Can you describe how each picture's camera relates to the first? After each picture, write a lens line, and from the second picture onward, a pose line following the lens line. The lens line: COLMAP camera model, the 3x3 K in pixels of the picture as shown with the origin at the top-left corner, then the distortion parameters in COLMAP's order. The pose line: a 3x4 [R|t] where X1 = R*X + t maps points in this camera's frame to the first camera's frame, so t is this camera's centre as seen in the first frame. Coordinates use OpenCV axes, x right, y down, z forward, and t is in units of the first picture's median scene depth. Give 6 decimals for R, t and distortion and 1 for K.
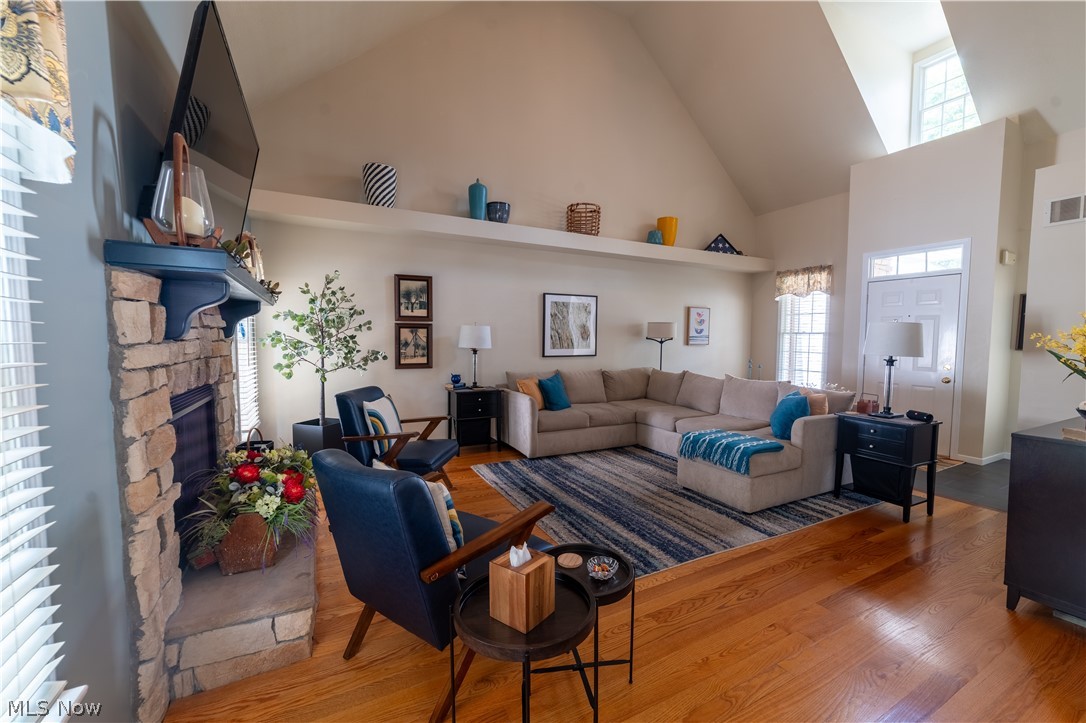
lens RADIAL K [[428.6, 0, 547.2], [0, 428.6, 360.1], [0, 0, 1]] dist [-0.008412, 0.000147]
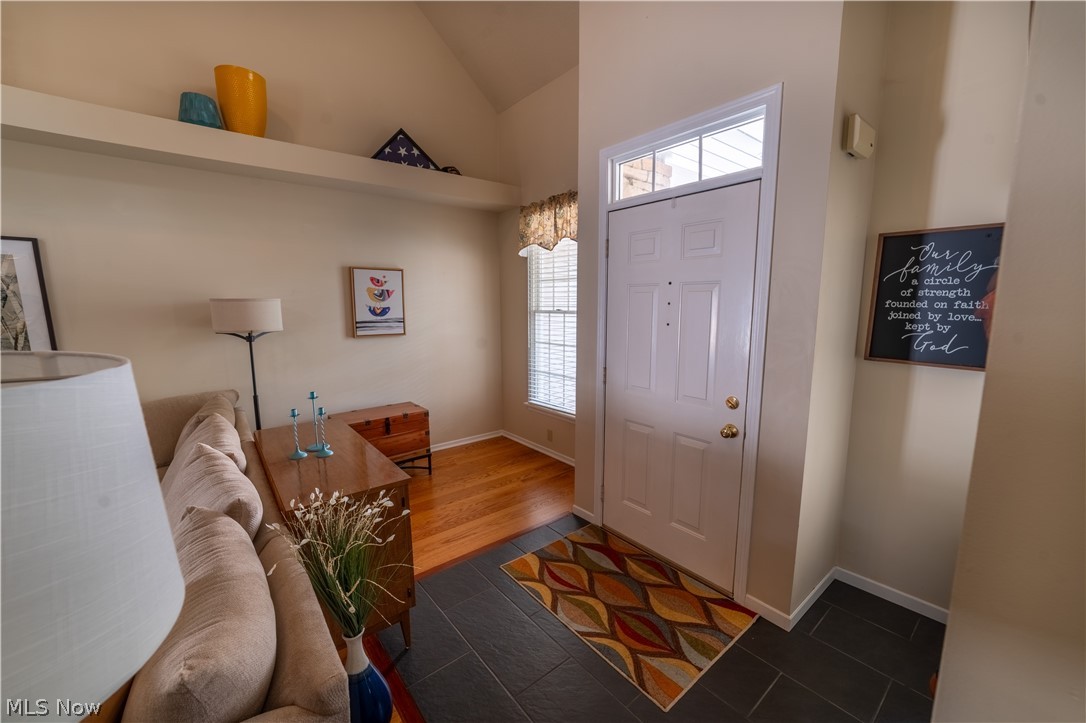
lens RADIAL K [[422.9, 0, 540.0], [0, 422.9, 355.8], [0, 0, 1]] dist [-0.002486, -0.000025]
pose [[0.981204, -0.037520, 0.189292, 0.464591], [0.024420, 0.997173, 0.071066, -0.045077], [-0.191423, -0.065108, 0.979346, 0.429417]]
